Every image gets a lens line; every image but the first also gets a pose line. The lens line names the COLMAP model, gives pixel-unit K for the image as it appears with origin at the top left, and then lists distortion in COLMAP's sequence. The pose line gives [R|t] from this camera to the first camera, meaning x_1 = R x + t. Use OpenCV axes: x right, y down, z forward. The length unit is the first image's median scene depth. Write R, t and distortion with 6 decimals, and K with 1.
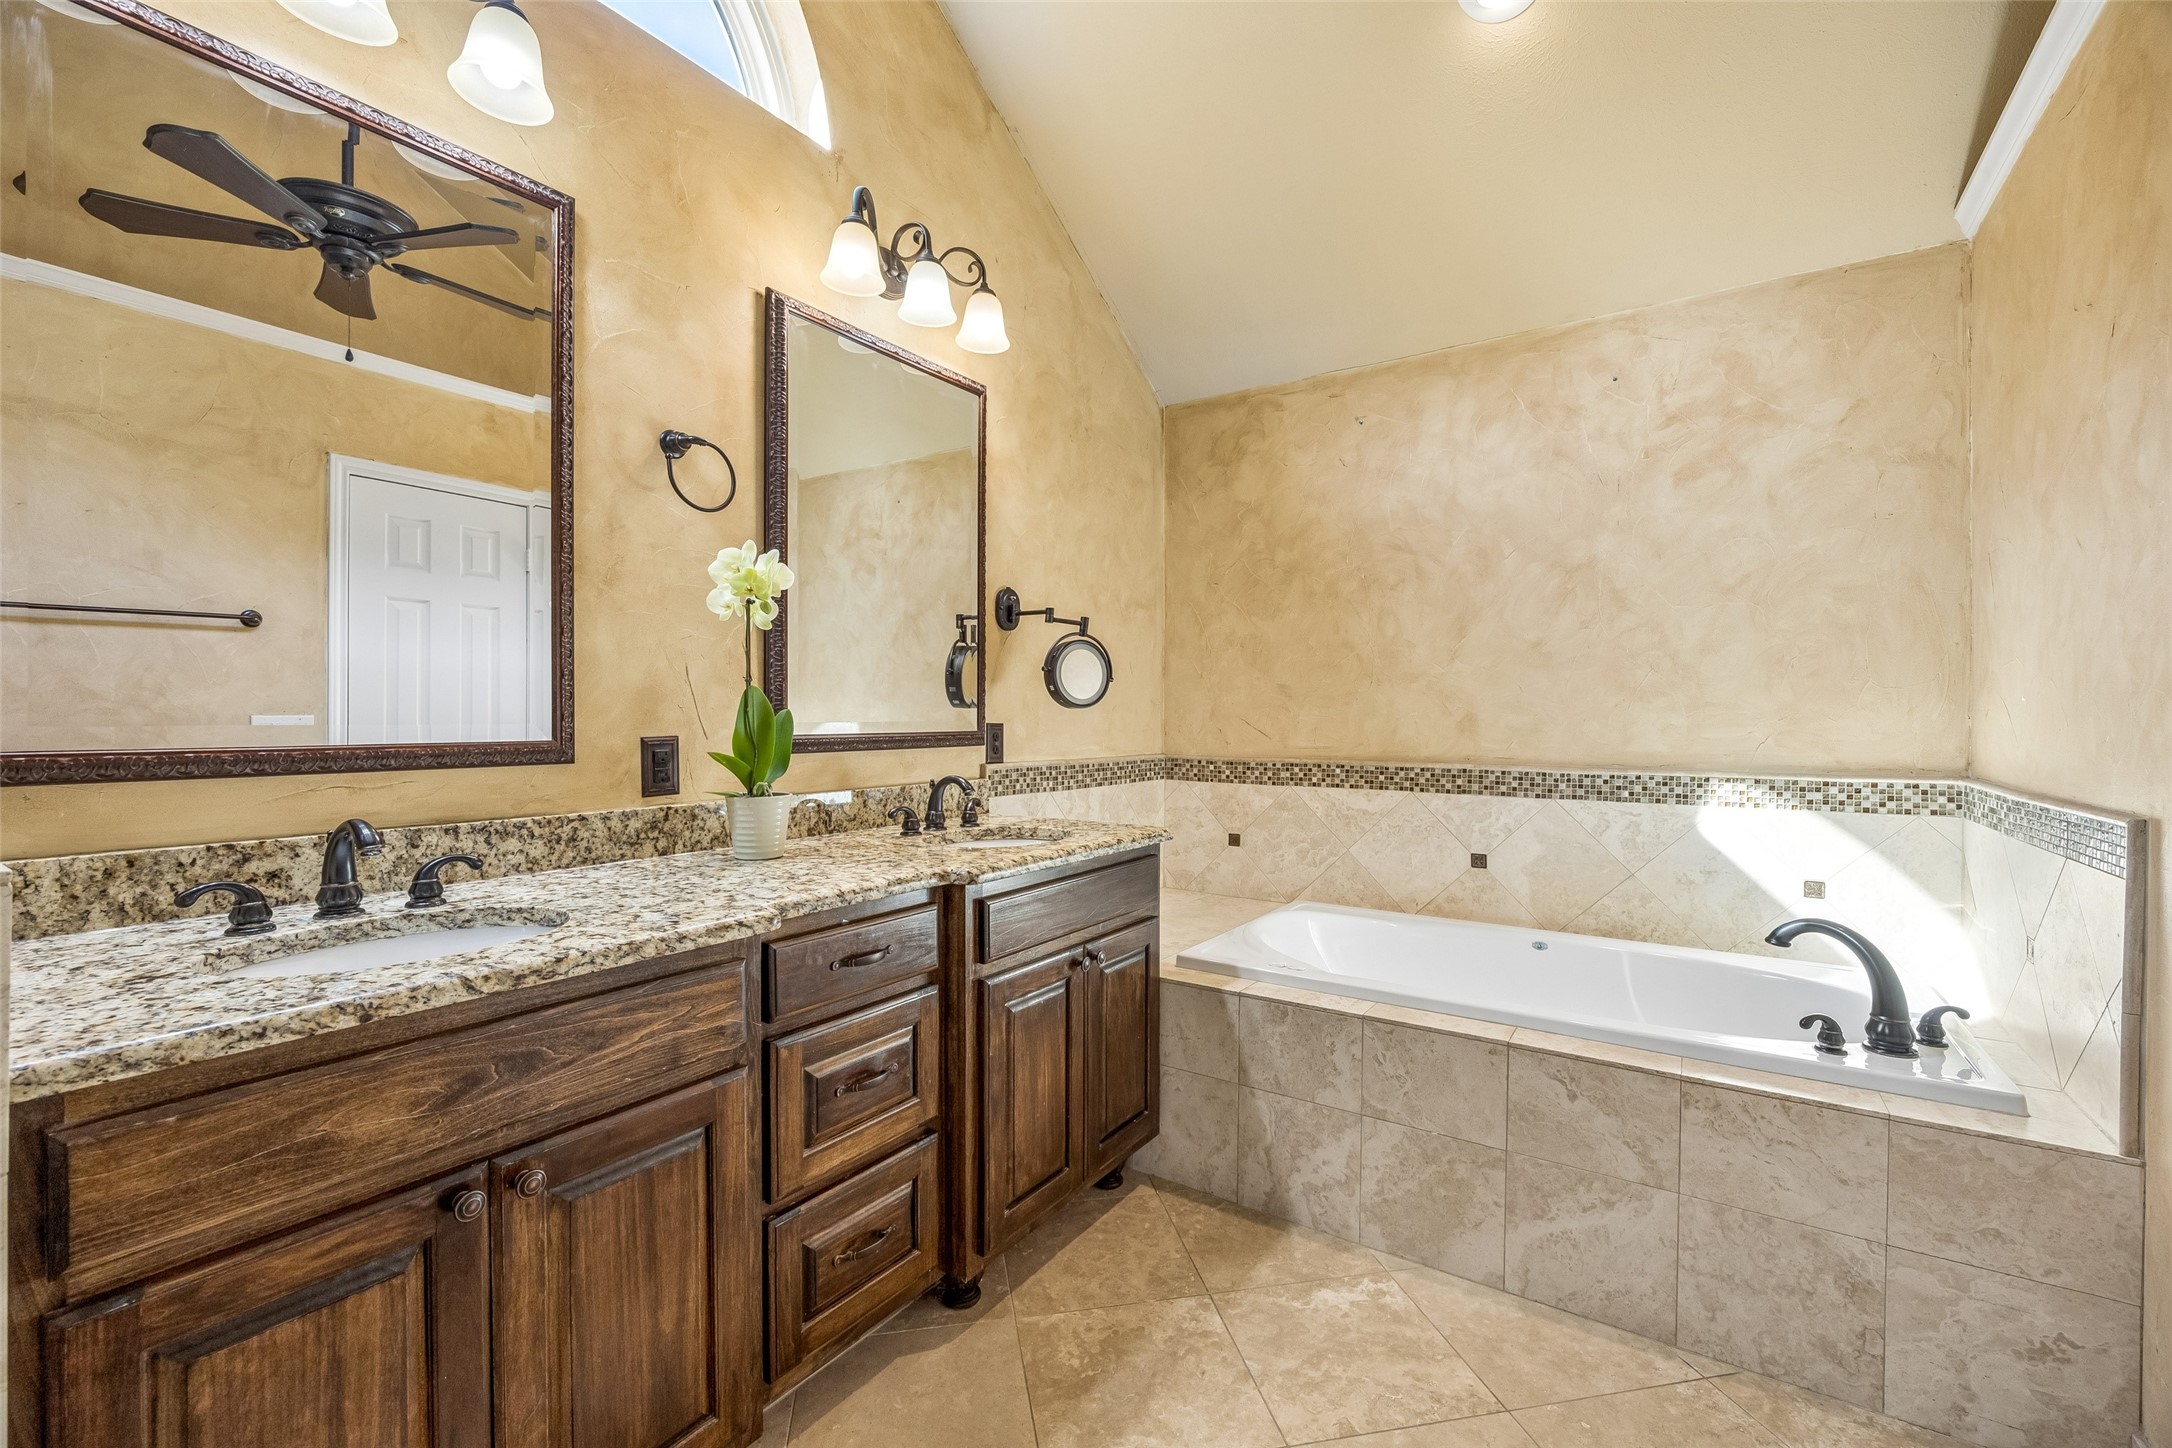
lens RADIAL K [[907.4, 0, 1077.2], [0, 907.4, 720.0], [0, 0, 1]] dist [-0.012191, 0.000600]
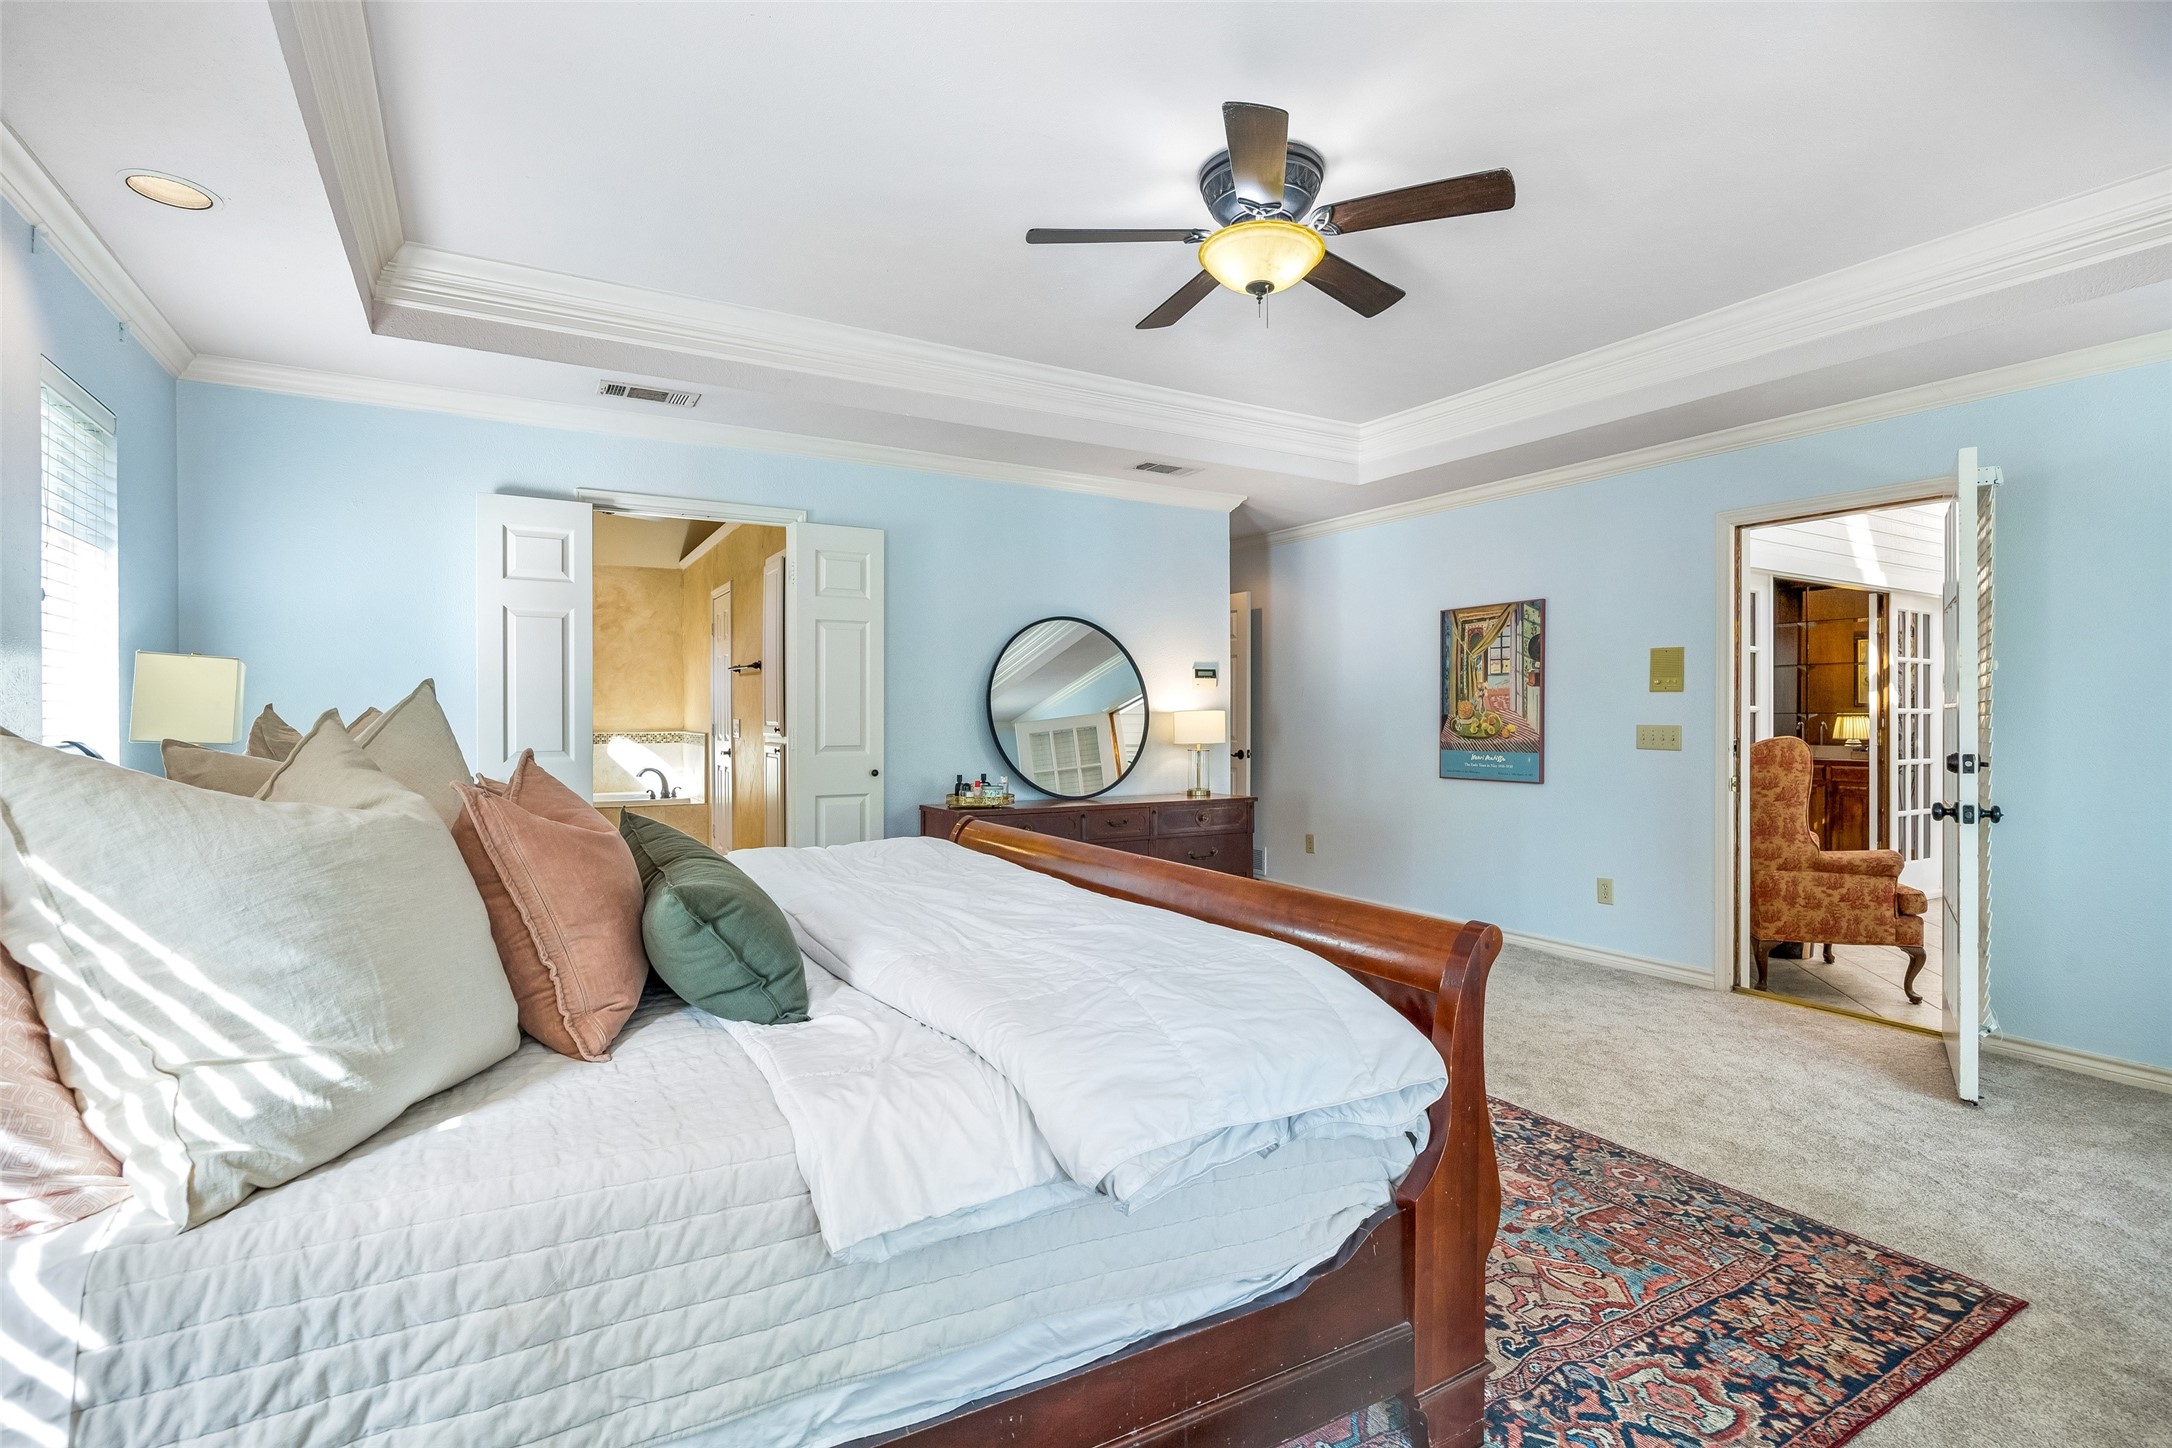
lens RADIAL K [[1023.7, 0, 1078.7], [0, 1023.7, 718.0], [0, 0, 1]] dist [-0.011291, 0.002235]
pose [[0.431094, -0.006740, 0.902282, -1.989530], [0.006879, 0.999968, 0.004183, 0.012667], [-0.902281, 0.004403, 0.431126, -2.172526]]
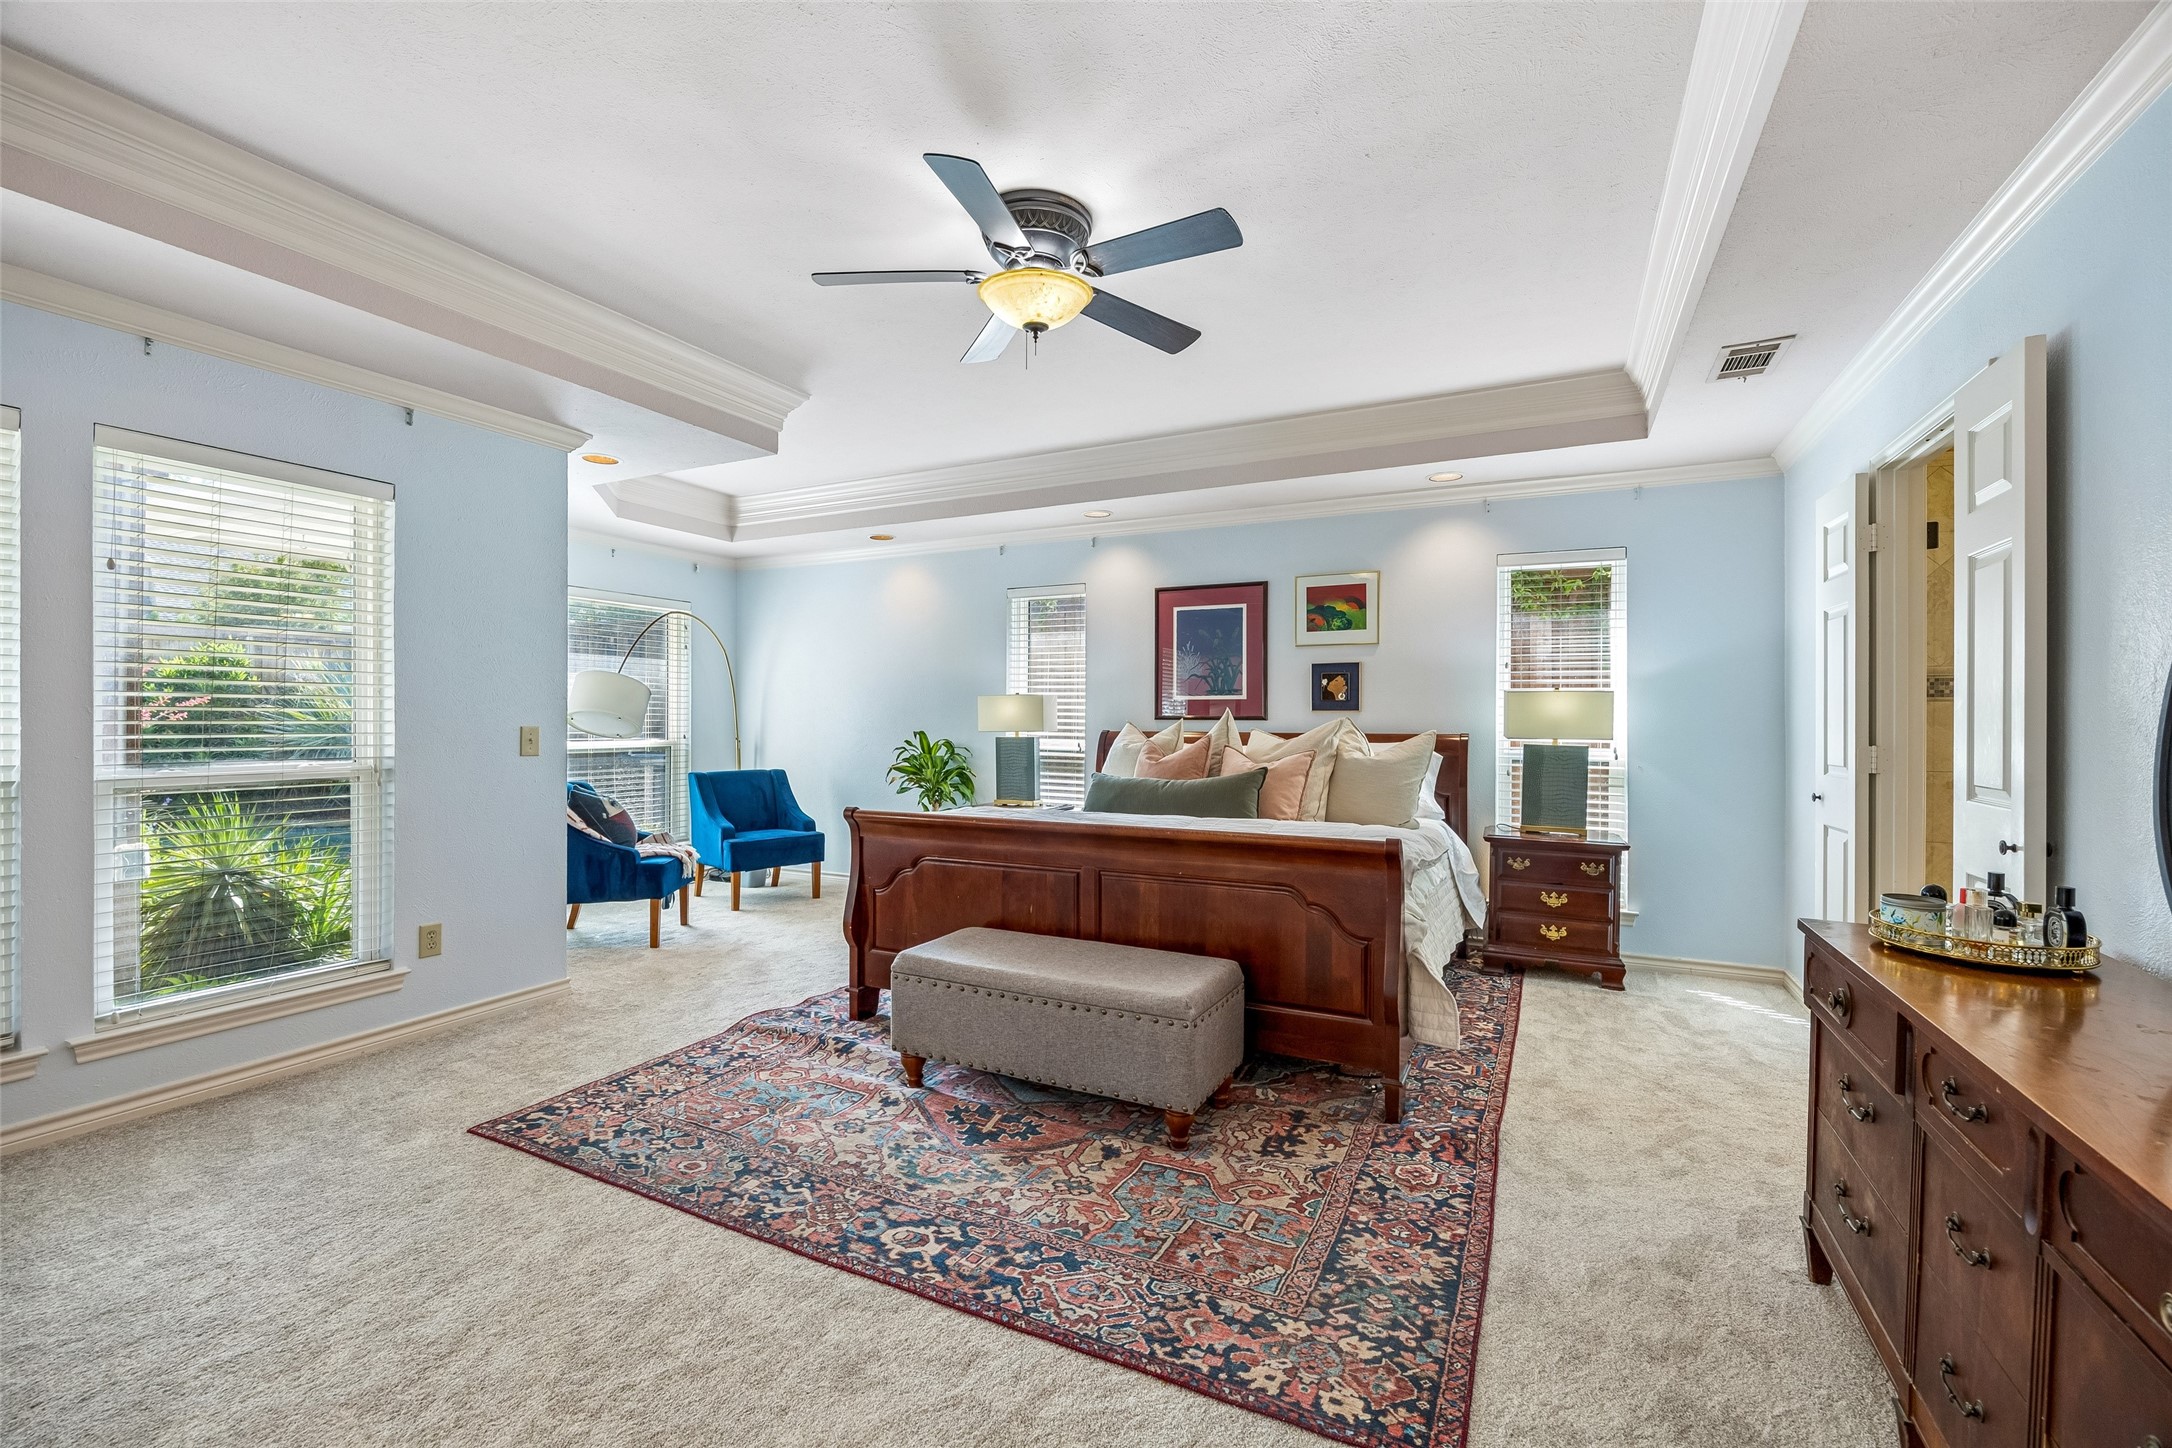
lens RADIAL K [[907.4, 0, 1090.9], [0, 907.4, 721.7], [0, 0, 1]] dist [-0.012191, 0.000600]
pose [[0.137608, 0.001979, -0.990485, 0.653988], [-0.011285, 0.999936, 0.000431, 0.013900], [0.990422, 0.011118, 0.137622, -1.900724]]
